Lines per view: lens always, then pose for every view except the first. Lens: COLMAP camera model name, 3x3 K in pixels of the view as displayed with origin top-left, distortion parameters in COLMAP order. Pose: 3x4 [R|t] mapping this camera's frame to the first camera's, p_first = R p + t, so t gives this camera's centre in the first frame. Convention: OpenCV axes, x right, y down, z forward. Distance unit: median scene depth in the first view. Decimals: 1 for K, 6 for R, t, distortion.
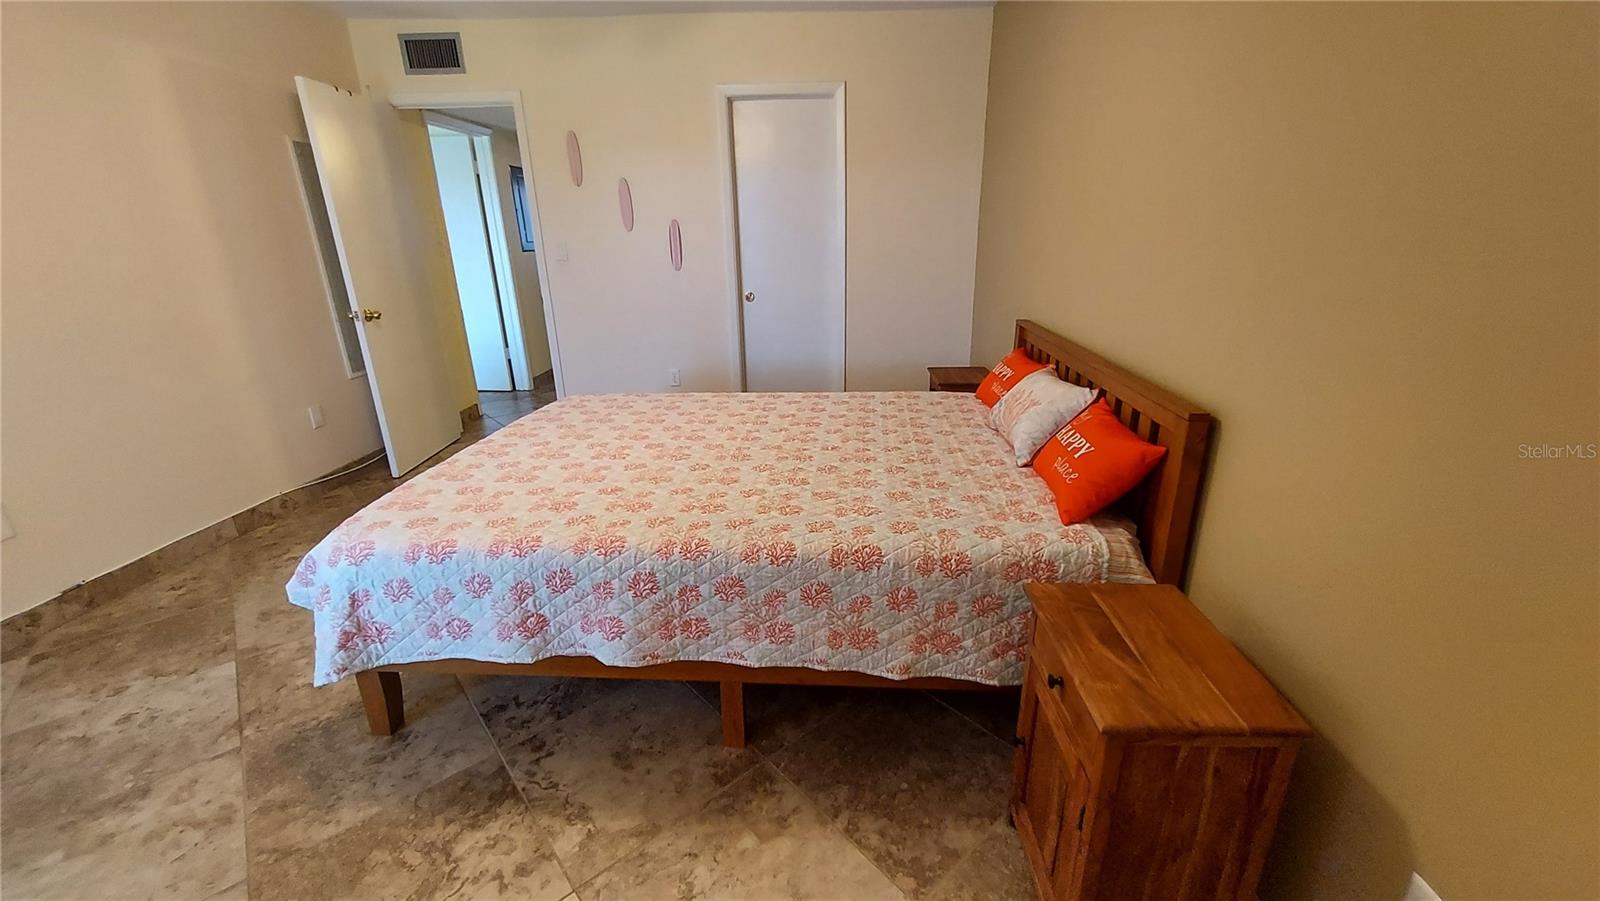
lens RADIAL K [[631.2, 0, 816.9], [0, 631.2, 453.0], [0, 0, 1]] dist [0.001585, -0.000555]
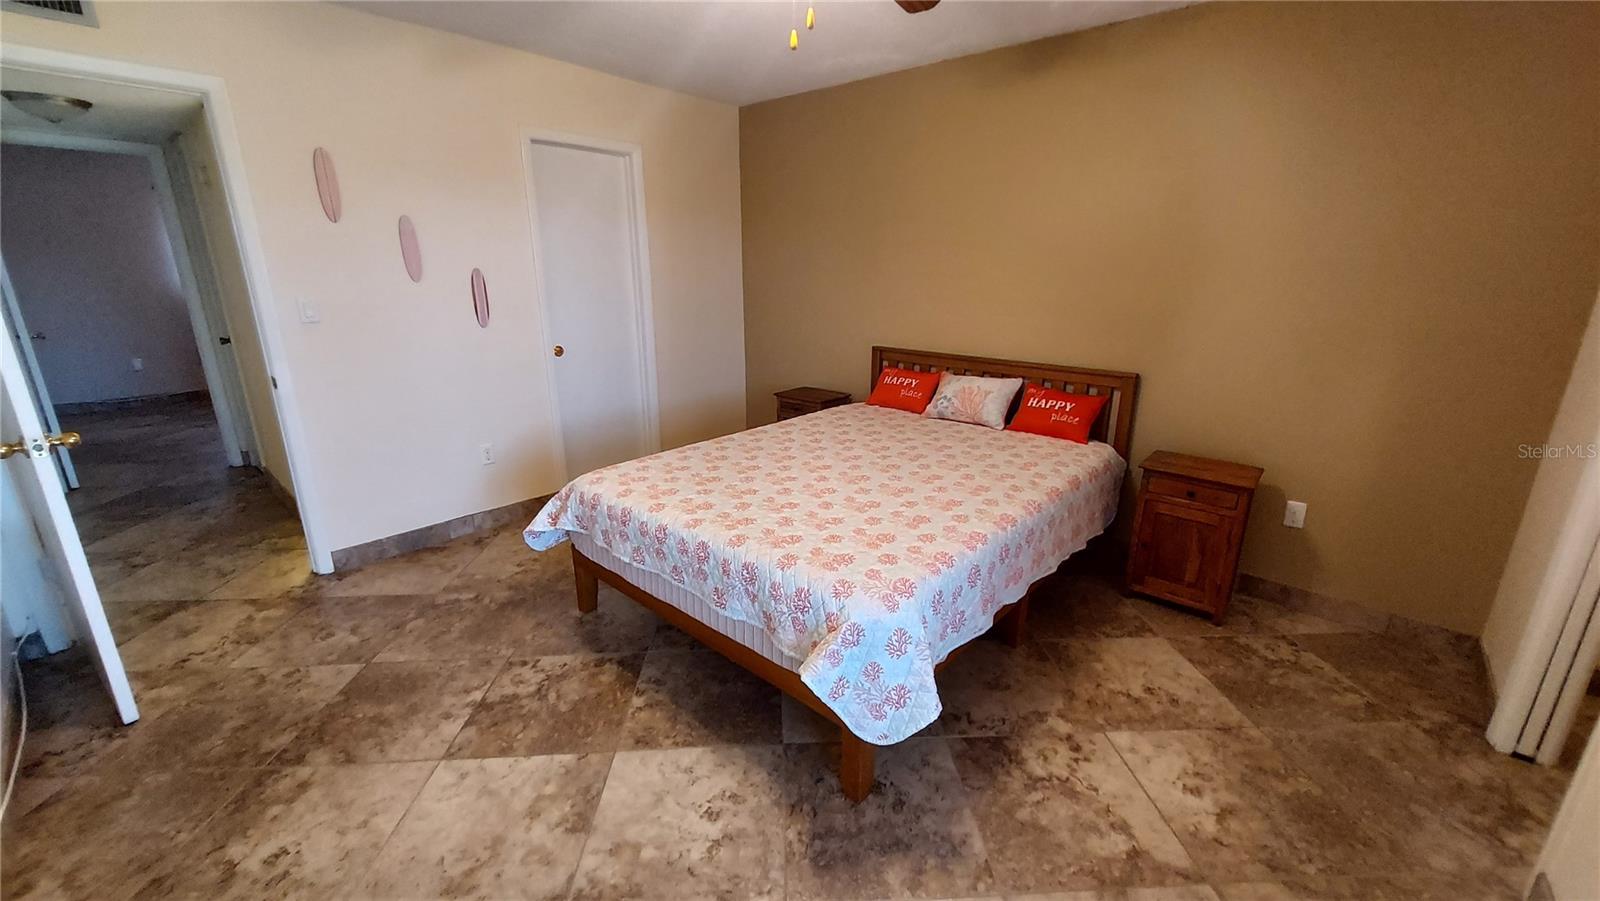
lens RADIAL K [[631.2, 0, 813.7], [0, 631.2, 450.3], [0, 0, 1]] dist [0.001585, -0.000555]
pose [[0.624398, -0.205498, 0.753590, -1.472550], [0.245787, 0.967455, 0.060167, -0.175656], [-0.741428, 0.147655, 0.654586, 0.349573]]
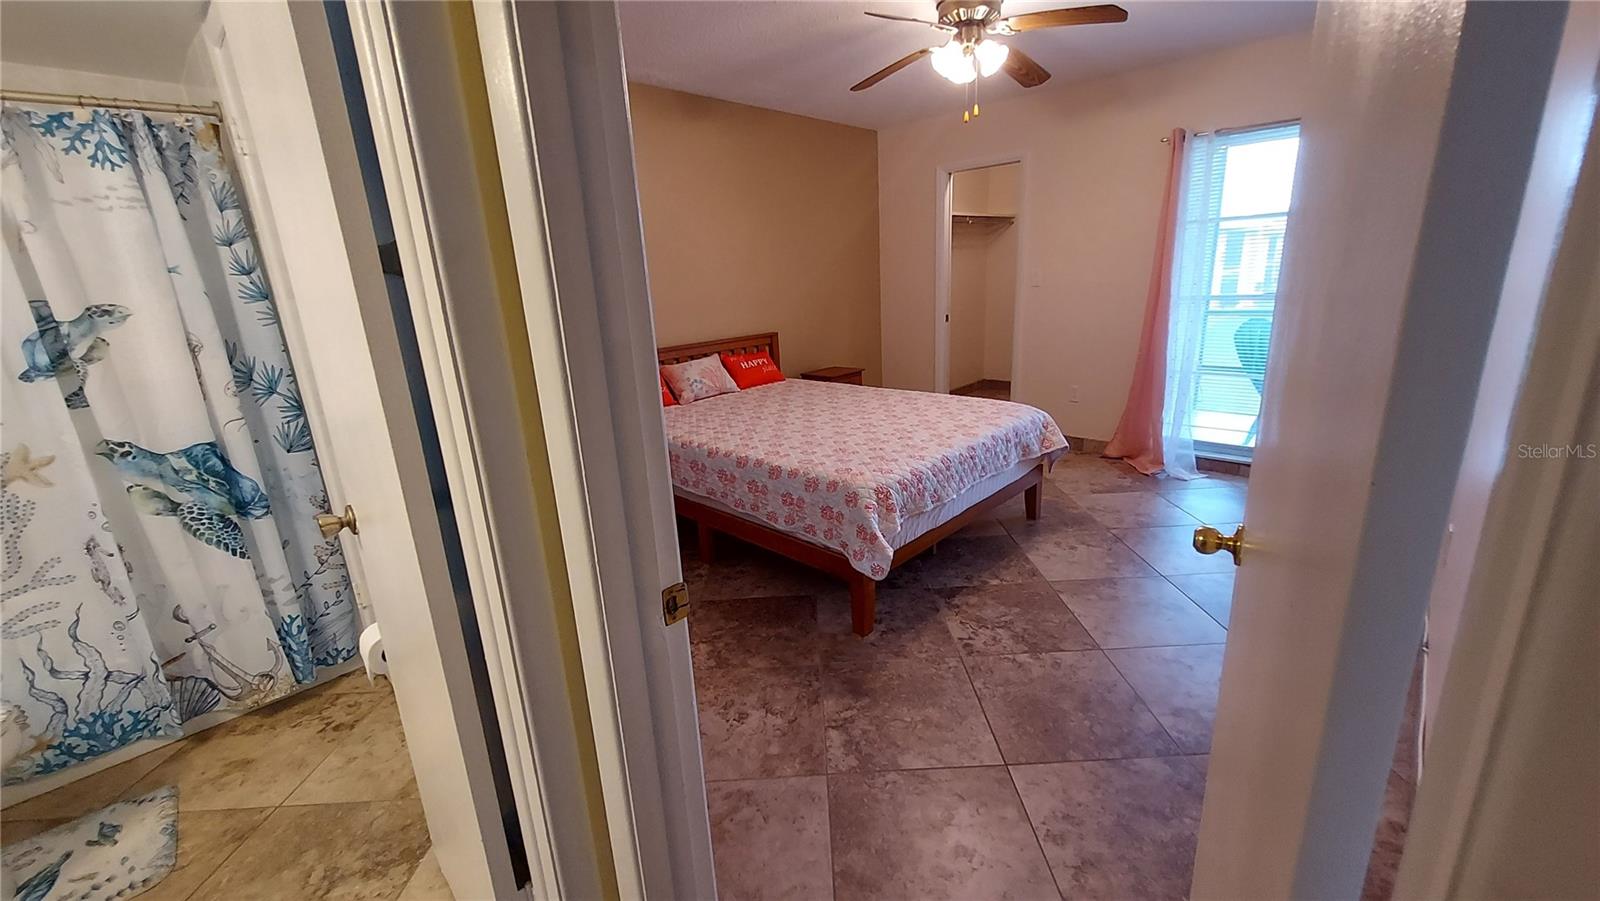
lens RADIAL K [[631.2, 0, 805.3], [0, 631.2, 432.2], [0, 0, 1]] dist [0.001585, -0.000555]
pose [[-0.752567, -0.121976, 0.647121, -1.498985], [0.265739, 0.842876, 0.467914, -0.974258], [-0.602516, 0.524102, -0.601907, 2.696434]]
